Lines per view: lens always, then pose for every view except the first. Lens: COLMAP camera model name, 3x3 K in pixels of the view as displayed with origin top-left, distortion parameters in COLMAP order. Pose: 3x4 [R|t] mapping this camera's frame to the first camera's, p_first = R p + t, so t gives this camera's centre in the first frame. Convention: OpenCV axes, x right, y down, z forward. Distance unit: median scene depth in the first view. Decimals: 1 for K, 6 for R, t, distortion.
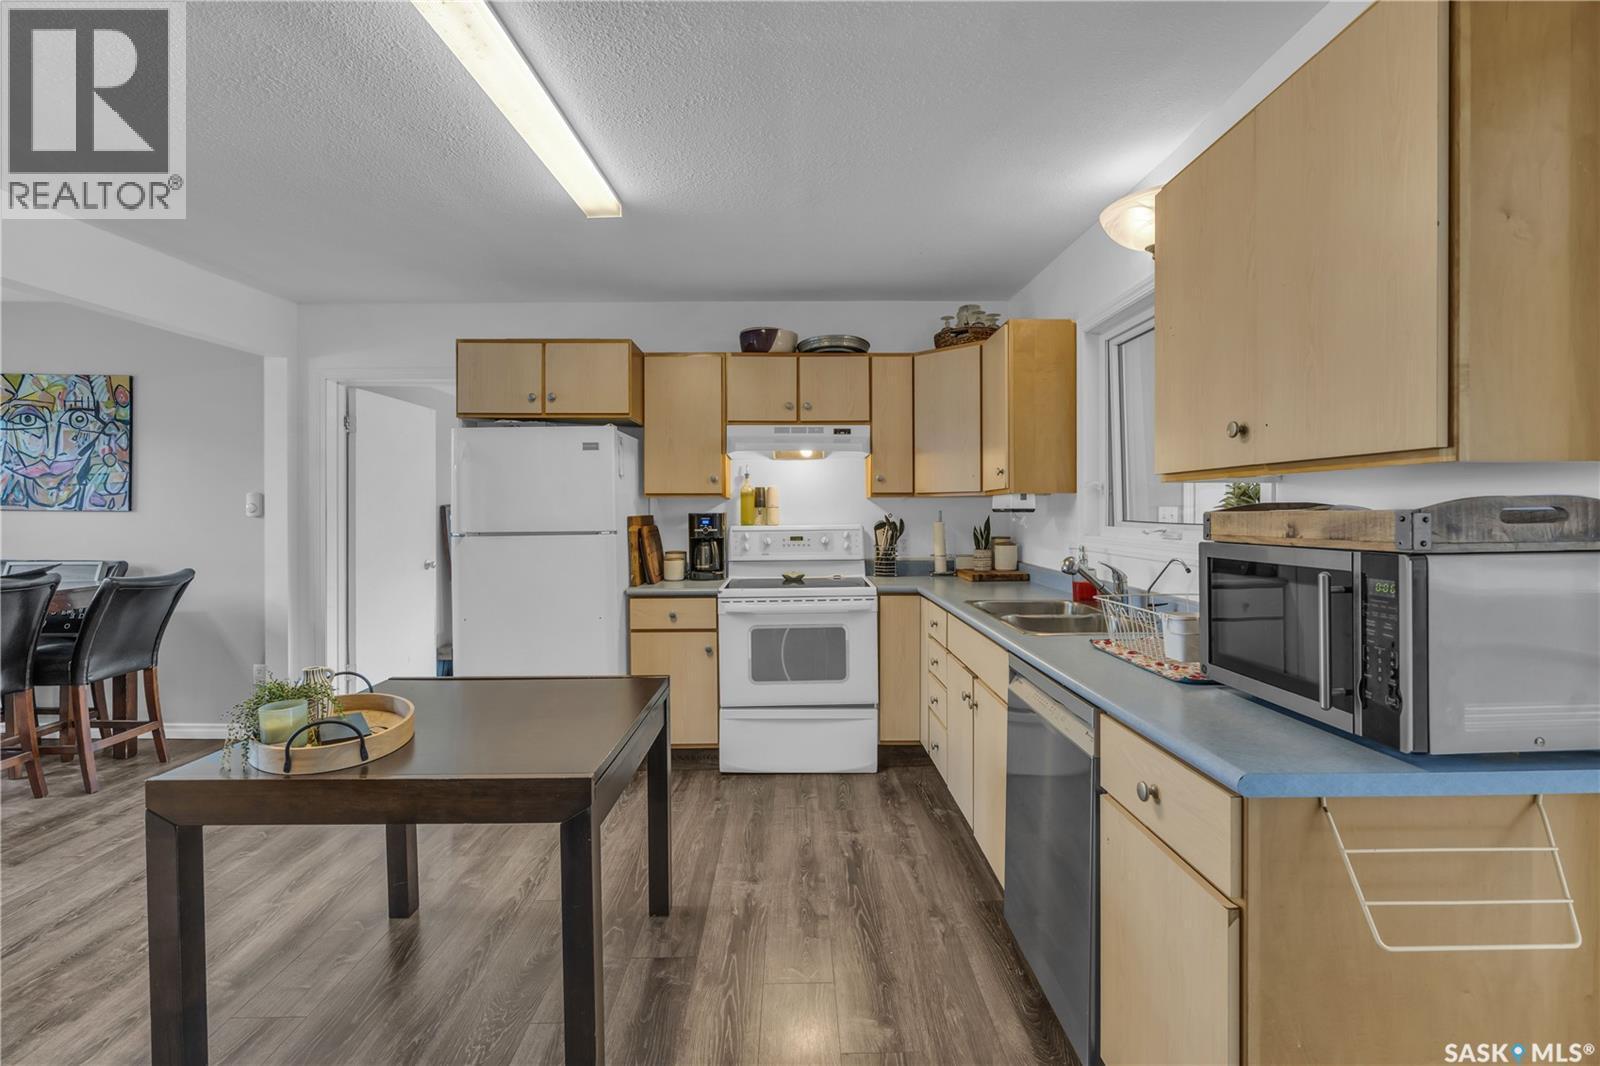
lens RADIAL K [[732.1, 0, 802.9], [0, 732.1, 518.4], [0, 0, 1]] dist [-0.000147, 0.000040]
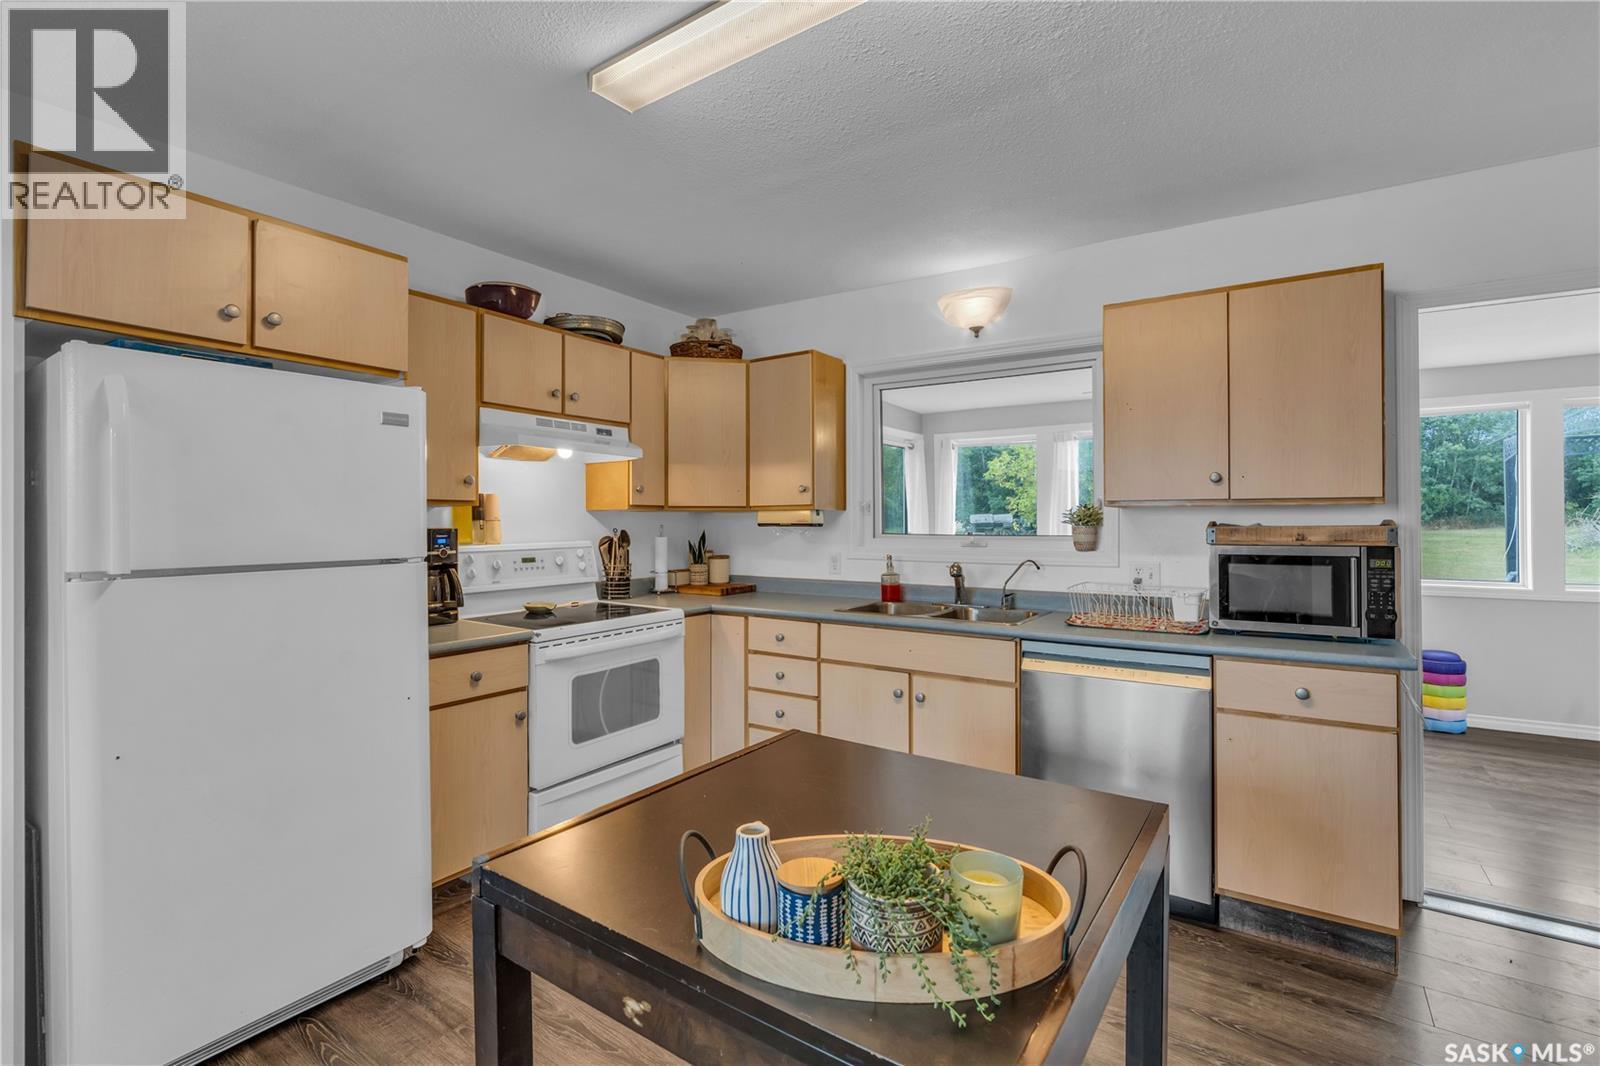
lens RADIAL K [[739.9, 0, 799.8], [0, 739.9, 520.8], [0, 0, 1]] dist [-0.000140, 0.000418]
pose [[0.570596, 0.005620, 0.821211, -0.573626], [0.007248, 0.999903, -0.011879, -0.003982], [-0.821199, 0.012731, 0.570500, 0.353280]]
